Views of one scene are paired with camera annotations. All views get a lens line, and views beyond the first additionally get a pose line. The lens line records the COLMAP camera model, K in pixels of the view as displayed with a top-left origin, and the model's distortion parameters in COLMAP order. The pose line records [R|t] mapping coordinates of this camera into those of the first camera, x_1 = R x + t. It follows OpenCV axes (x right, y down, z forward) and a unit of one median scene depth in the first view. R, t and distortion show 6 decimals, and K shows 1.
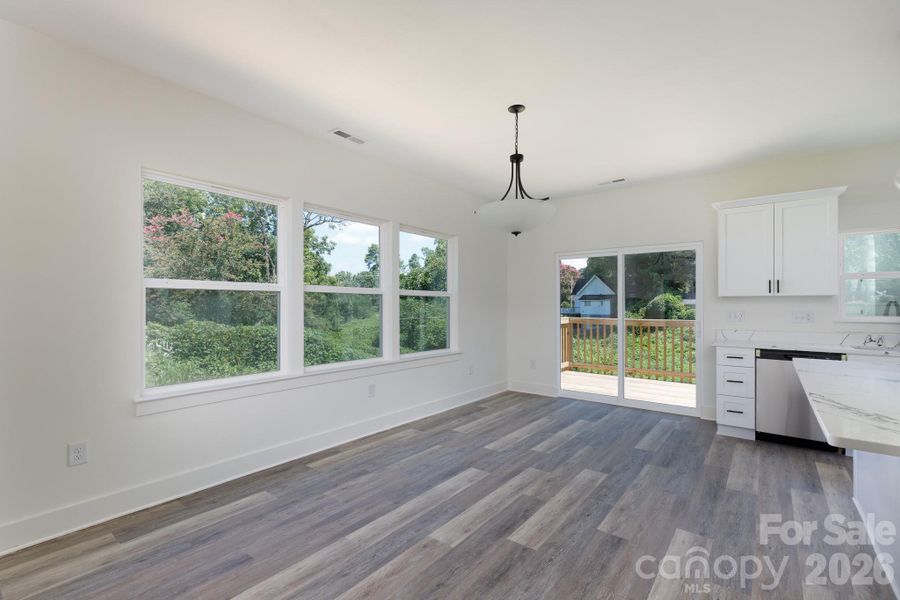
lens RADIAL K [[403.4, 0, 458.4], [0, 403.4, 301.3], [0, 0, 1]] dist [0.001036, -0.000422]
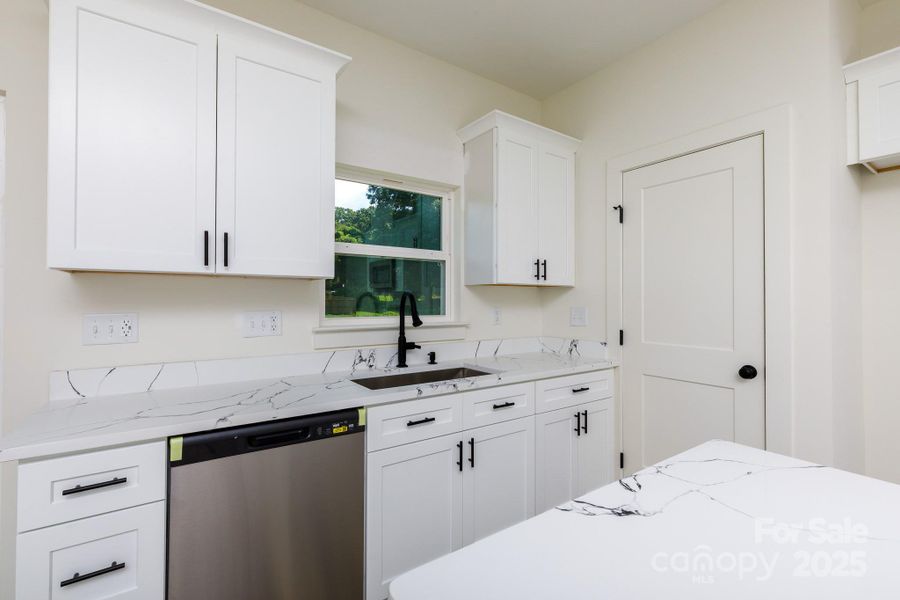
lens RADIAL K [[403.4, 0, 446.0], [0, 403.4, 298.0], [0, 0, 1]] dist [0.001036, -0.000422]
pose [[0.310964, 0.004158, 0.950412, 0.523315], [-0.009530, 0.999954, -0.001256, 0.008636], [-0.950374, -0.008667, 0.310990, 0.724219]]
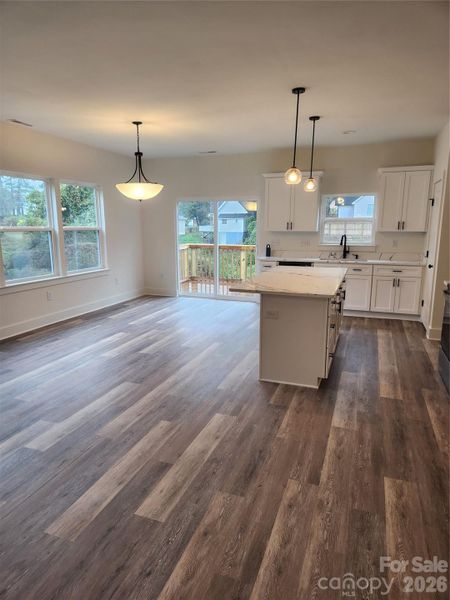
lens RADIAL K [[401.2, 0, 218.8], [0, 401.2, 293.7], [0, 0, 1]] dist [0.063385, -0.035853]
pose [[0.959808, -0.052960, 0.275617, -0.029041], [0.000685, 0.982474, 0.186400, -0.080397], [-0.280658, -0.178719, 0.943022, -0.697913]]
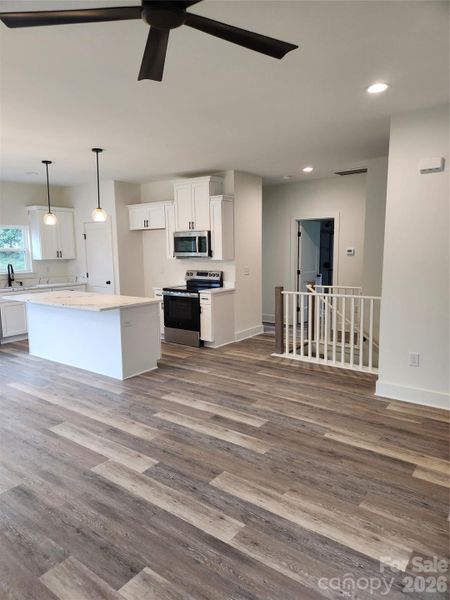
lens RADIAL K [[401.2, 0, 222.4], [0, 401.2, 297.4], [0, 0, 1]] dist [0.063385, -0.035853]
pose [[-0.003513, -0.126669, 0.991939, -0.922525], [0.003249, 0.991938, 0.126681, -0.083969], [-0.999989, 0.003667, -0.003073, -0.067057]]
